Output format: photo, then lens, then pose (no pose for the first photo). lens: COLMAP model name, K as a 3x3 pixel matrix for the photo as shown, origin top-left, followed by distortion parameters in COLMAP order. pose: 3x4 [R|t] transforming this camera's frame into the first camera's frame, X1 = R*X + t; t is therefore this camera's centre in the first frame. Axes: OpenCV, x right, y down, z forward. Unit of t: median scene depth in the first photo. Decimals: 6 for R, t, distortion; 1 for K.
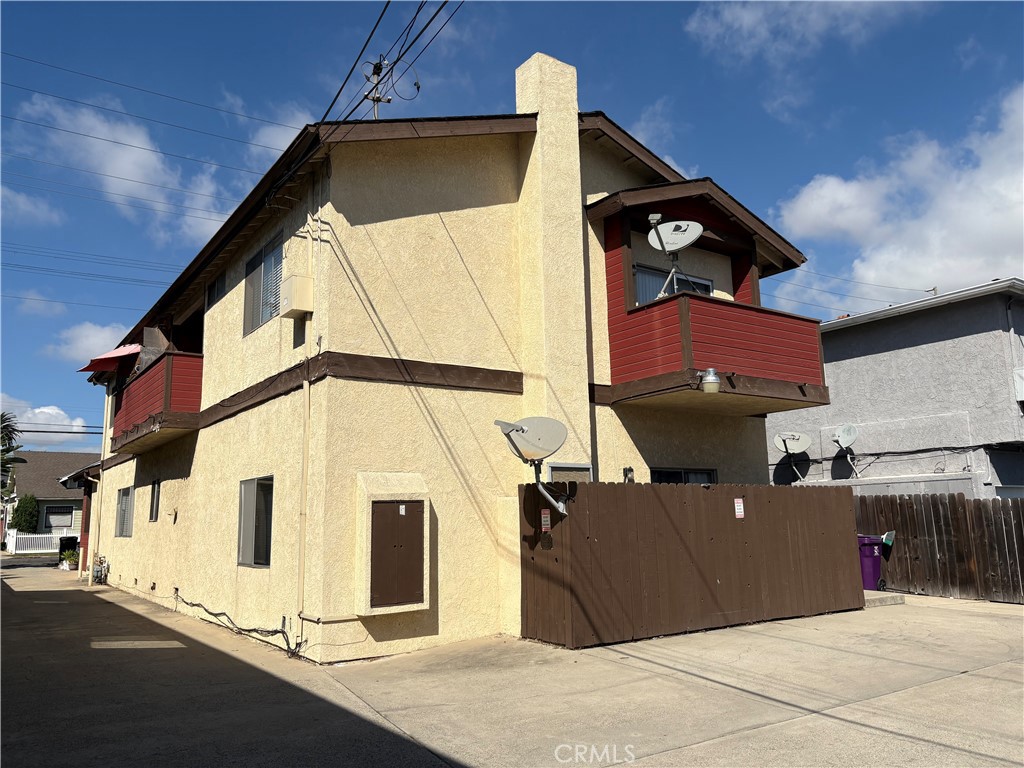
lens RADIAL K [[768.6, 0, 508.6], [0, 768.6, 388.3], [0, 0, 1]] dist [0.039752, -0.008969]
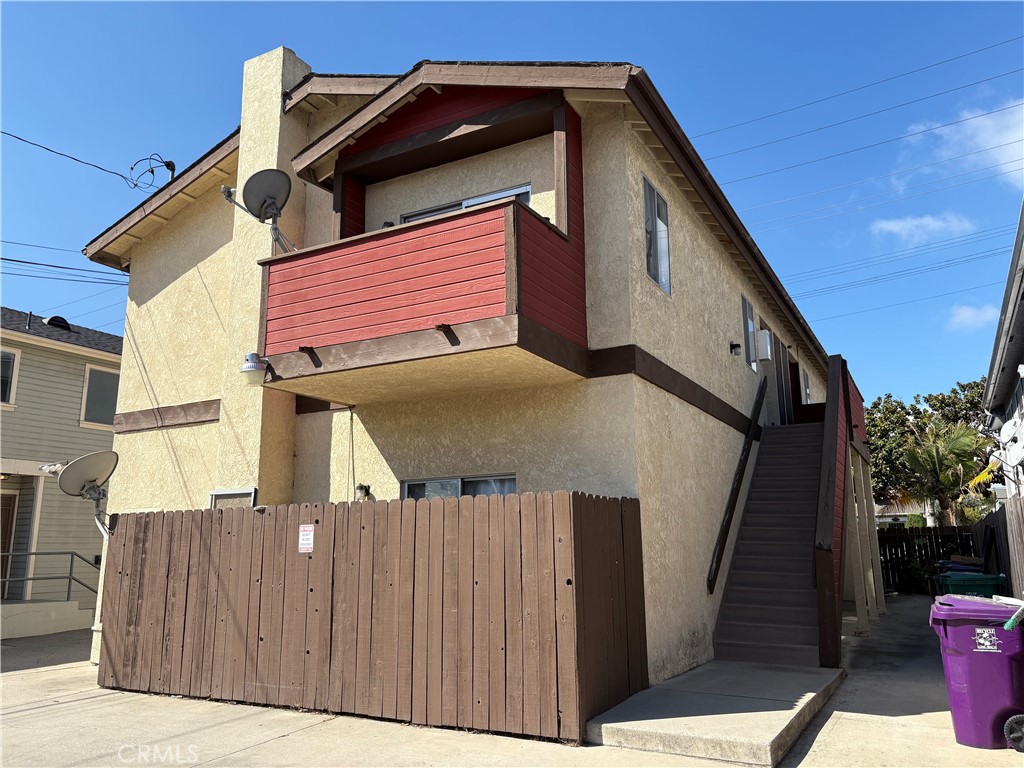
lens RADIAL K [[768.6, 0, 510.8], [0, 768.6, 384.4], [0, 0, 1]] dist [0.039752, -0.008969]
pose [[0.440810, -0.168554, -0.881632, 0.967704], [0.152423, 0.982002, -0.111532, 0.118446], [0.884564, -0.085217, 0.458568, 0.812142]]
